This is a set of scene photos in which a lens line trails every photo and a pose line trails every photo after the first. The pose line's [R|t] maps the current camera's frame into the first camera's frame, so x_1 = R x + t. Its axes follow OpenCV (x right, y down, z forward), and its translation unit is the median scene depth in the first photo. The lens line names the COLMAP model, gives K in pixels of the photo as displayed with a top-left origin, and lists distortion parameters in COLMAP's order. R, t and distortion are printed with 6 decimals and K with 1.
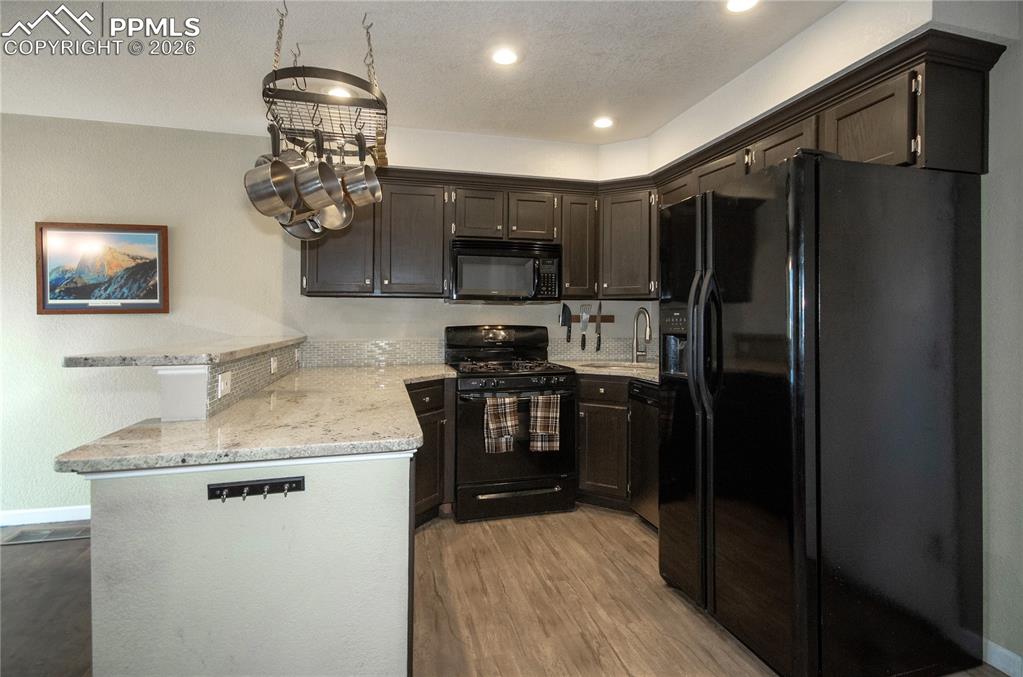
lens RADIAL K [[515.7, 0, 528.3], [0, 515.7, 332.3], [0, 0, 1]] dist [0.002430, 0.001654]
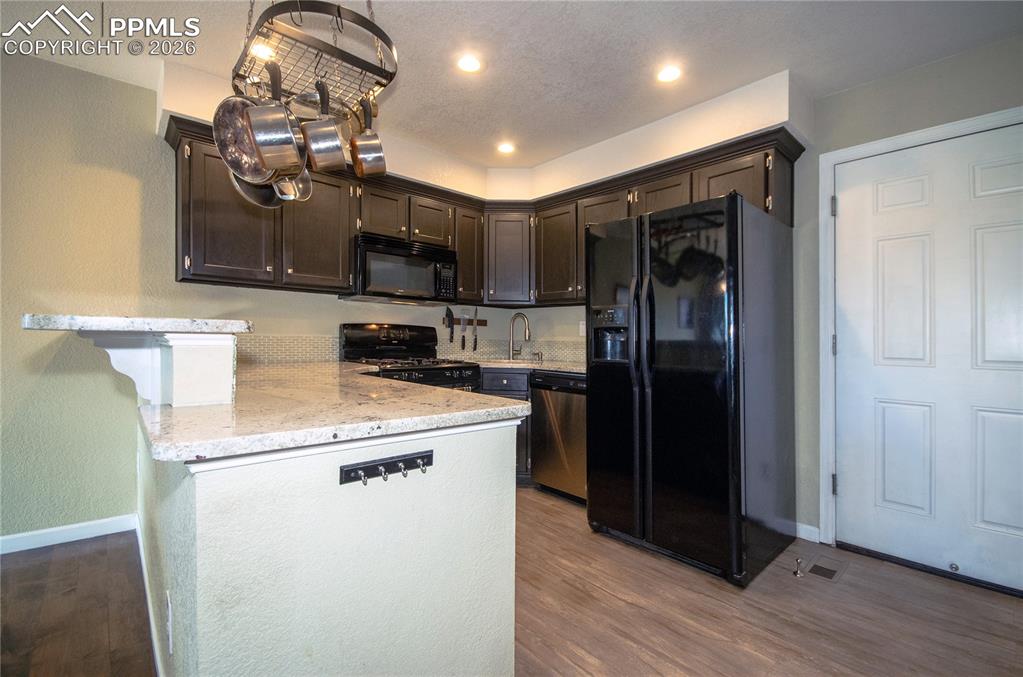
lens RADIAL K [[449.5, 0, 533.4], [0, 449.5, 350.9], [0, 0, 1]] dist [-0.001468, 0.000652]
pose [[0.893462, 0.005922, 0.449100, -0.250452], [-0.009736, 0.999933, 0.006183, 0.037738], [-0.449034, -0.009897, 0.893460, 0.080386]]
